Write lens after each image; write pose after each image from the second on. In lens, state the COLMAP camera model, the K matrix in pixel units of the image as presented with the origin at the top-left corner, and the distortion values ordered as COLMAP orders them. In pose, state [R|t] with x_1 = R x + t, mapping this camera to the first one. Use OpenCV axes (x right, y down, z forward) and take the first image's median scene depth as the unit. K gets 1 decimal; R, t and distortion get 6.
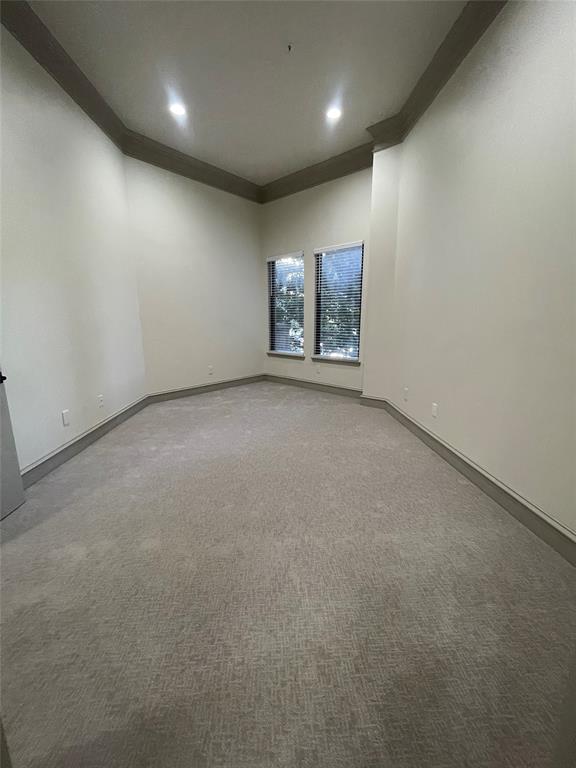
lens RADIAL K [[308.5, 0, 290.6], [0, 308.5, 387.3], [0, 0, 1]] dist [-0.005700, 0.002122]
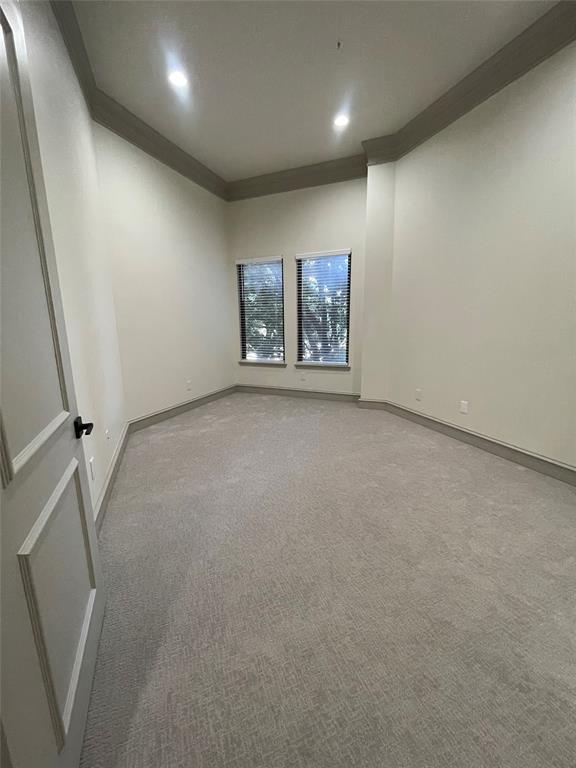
lens RADIAL K [[308.5, 0, 291.2], [0, 308.5, 387.3], [0, 0, 1]] dist [-0.005700, 0.002122]
pose [[0.947018, -0.078204, 0.311513, -0.301667], [0.081824, 0.996646, 0.001455, -0.032972], [-0.310582, 0.024112, 0.950241, 0.094744]]
